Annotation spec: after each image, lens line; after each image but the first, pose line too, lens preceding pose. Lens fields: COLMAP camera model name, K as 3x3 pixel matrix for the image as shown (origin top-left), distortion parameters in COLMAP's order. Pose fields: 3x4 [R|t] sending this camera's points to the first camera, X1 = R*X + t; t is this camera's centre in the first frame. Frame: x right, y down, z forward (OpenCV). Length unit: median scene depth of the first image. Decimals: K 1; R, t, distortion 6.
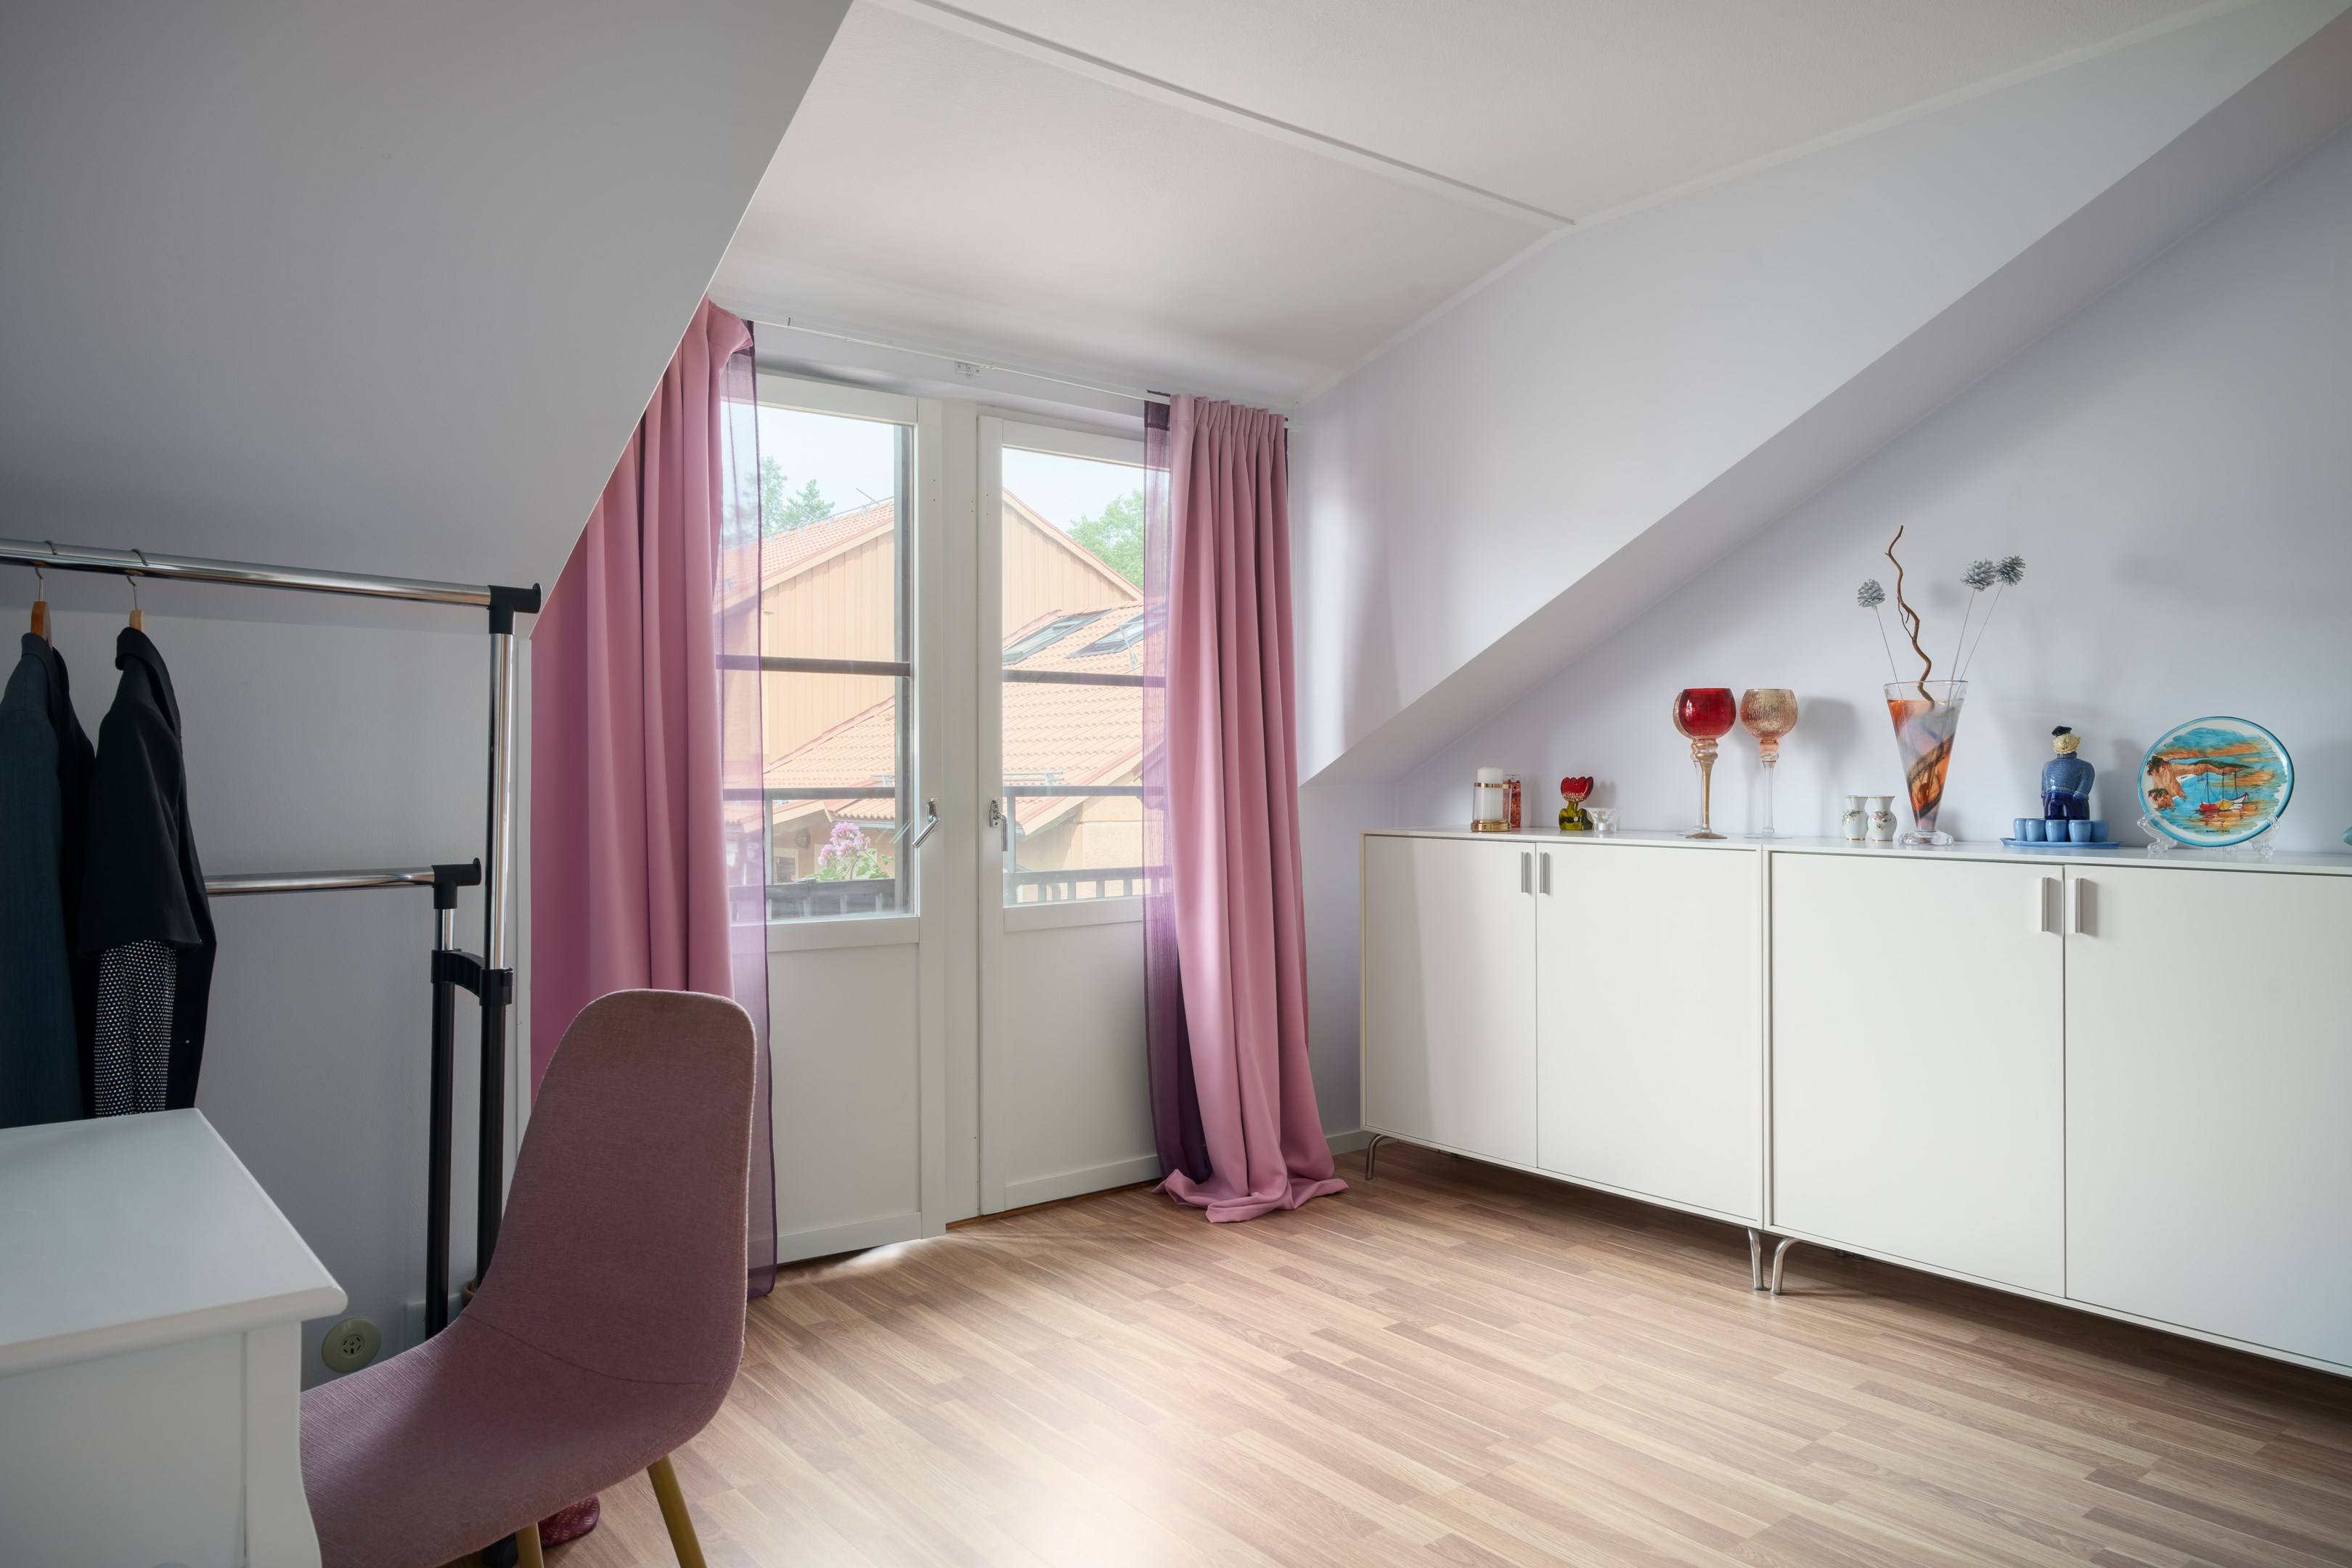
lens RADIAL K [[1571.9, 0, 1170.9], [0, 1571.9, 781.8], [0, 0, 1]] dist [-0.002210, 0.000326]
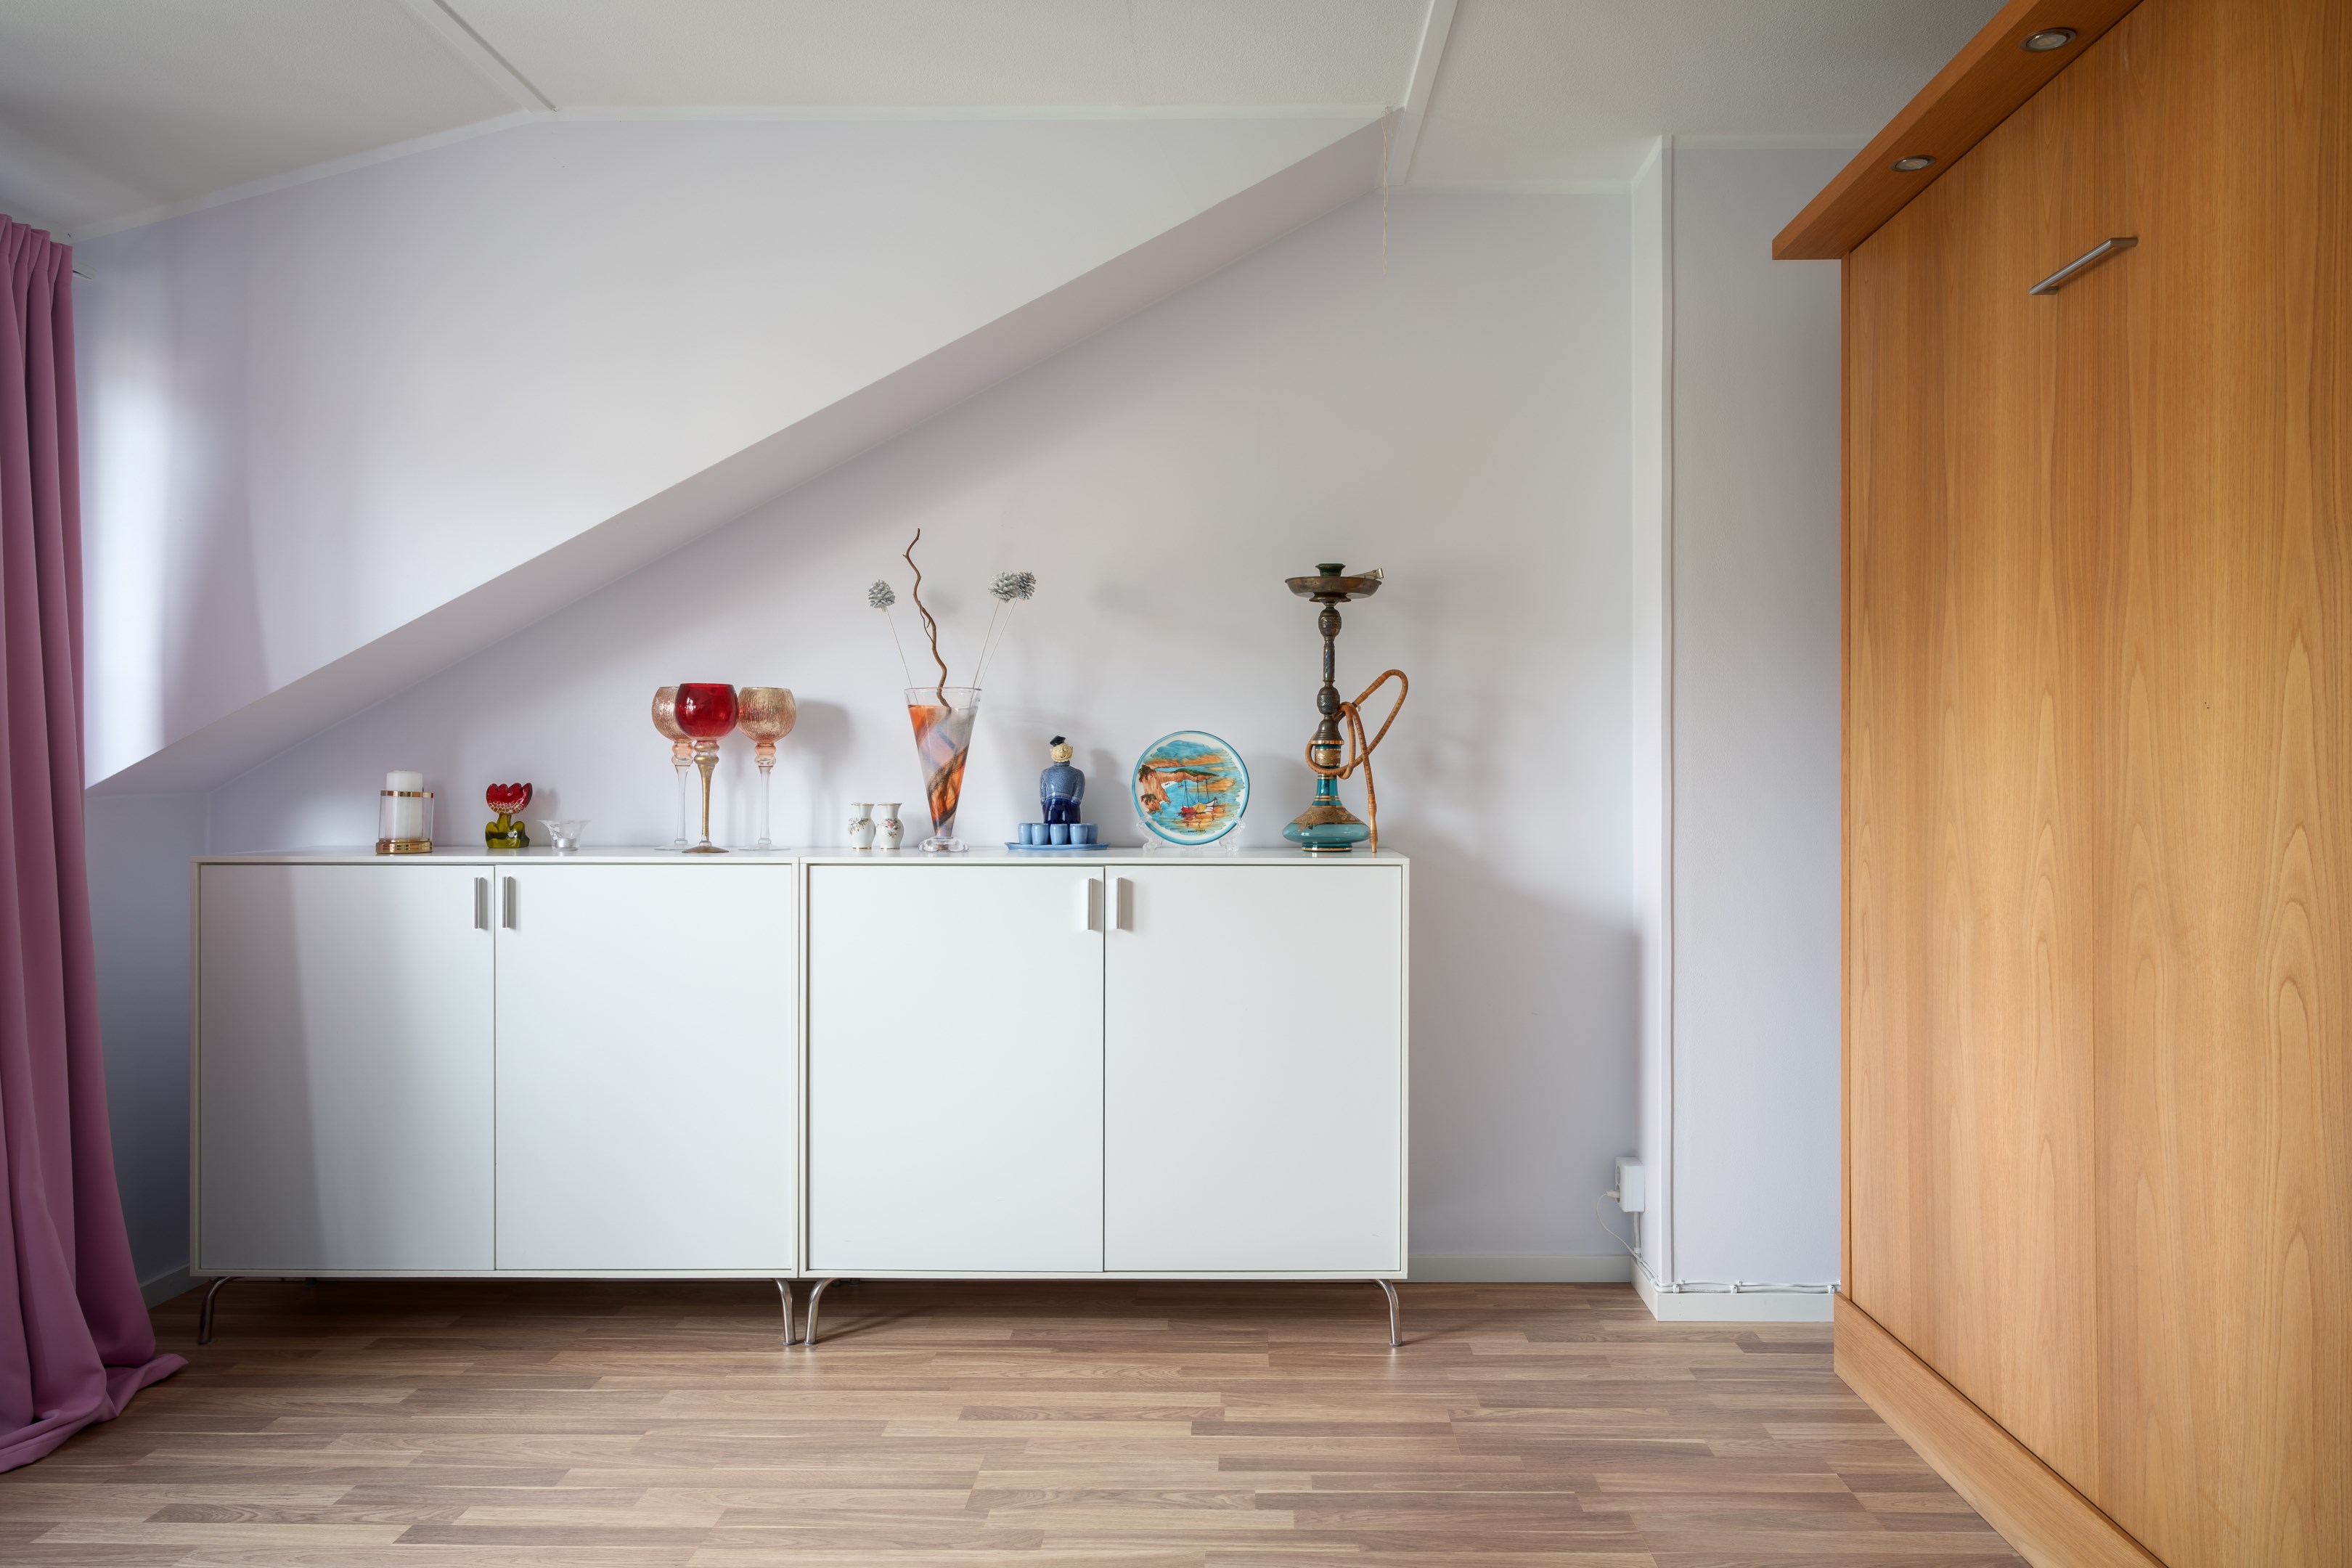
lens RADIAL K [[1571.9, 0, 1180.4], [0, 1571.9, 785.4], [0, 0, 1]] dist [-0.002210, 0.000326]
pose [[0.615766, -0.001023, 0.787928, -0.208133], [0.001825, 0.999998, -0.000128, -0.001512], [-0.787927, 0.001516, 0.615767, 0.260261]]
